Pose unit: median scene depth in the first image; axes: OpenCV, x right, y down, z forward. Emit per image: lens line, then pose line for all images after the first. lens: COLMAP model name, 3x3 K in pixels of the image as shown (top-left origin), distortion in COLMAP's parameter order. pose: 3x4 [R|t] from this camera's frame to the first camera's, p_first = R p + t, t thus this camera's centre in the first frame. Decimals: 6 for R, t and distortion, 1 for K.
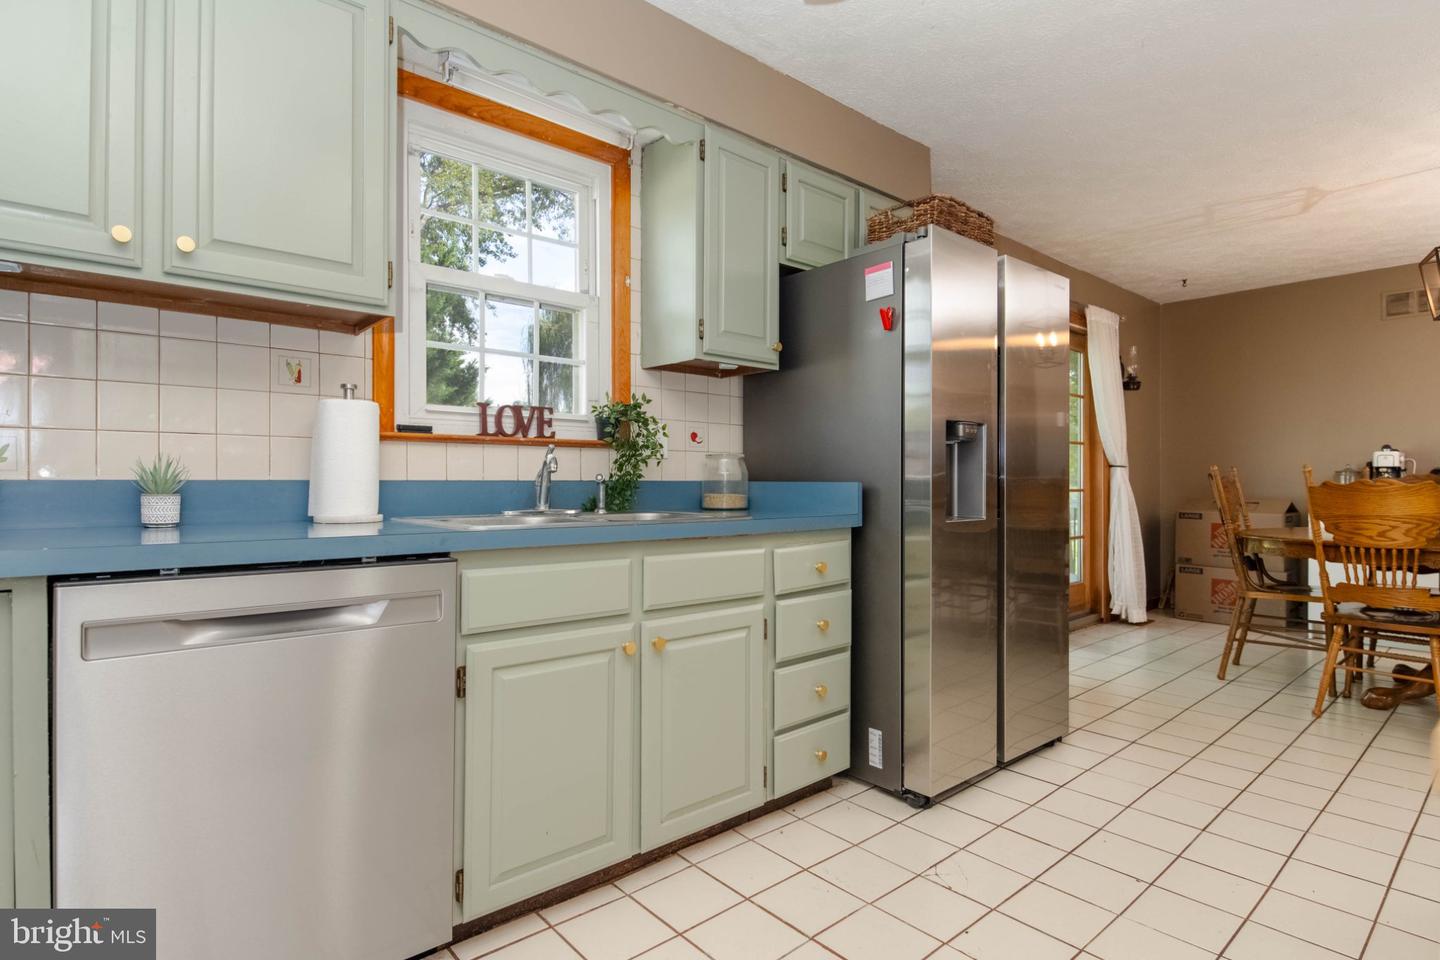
lens RADIAL K [[735.8, 0, 728.8], [0, 735.8, 480.6], [0, 0, 1]] dist [0.001056, -0.006894]
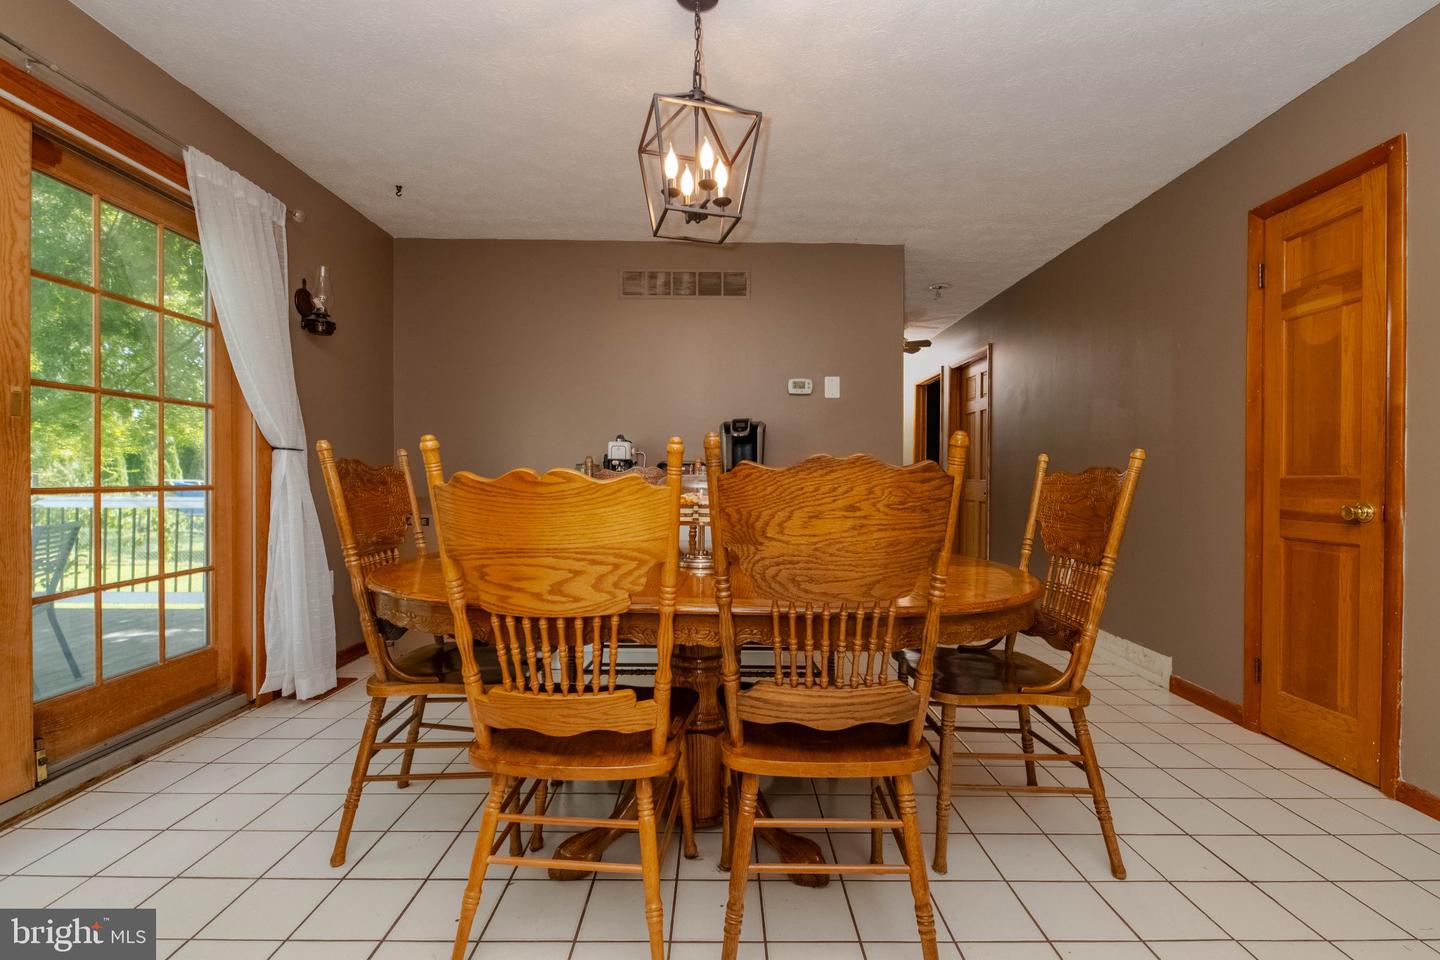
lens RADIAL K [[655.6, 0, 720.0], [0, 655.6, 480.0], [0, 0, 1]] dist [-0.000380, 0.000002]
pose [[0.661066, 0.000568, 0.750328, 0.382632], [-0.007666, 0.999953, 0.005997, 0.001003], [-0.750289, -0.009717, 0.661039, 0.384048]]
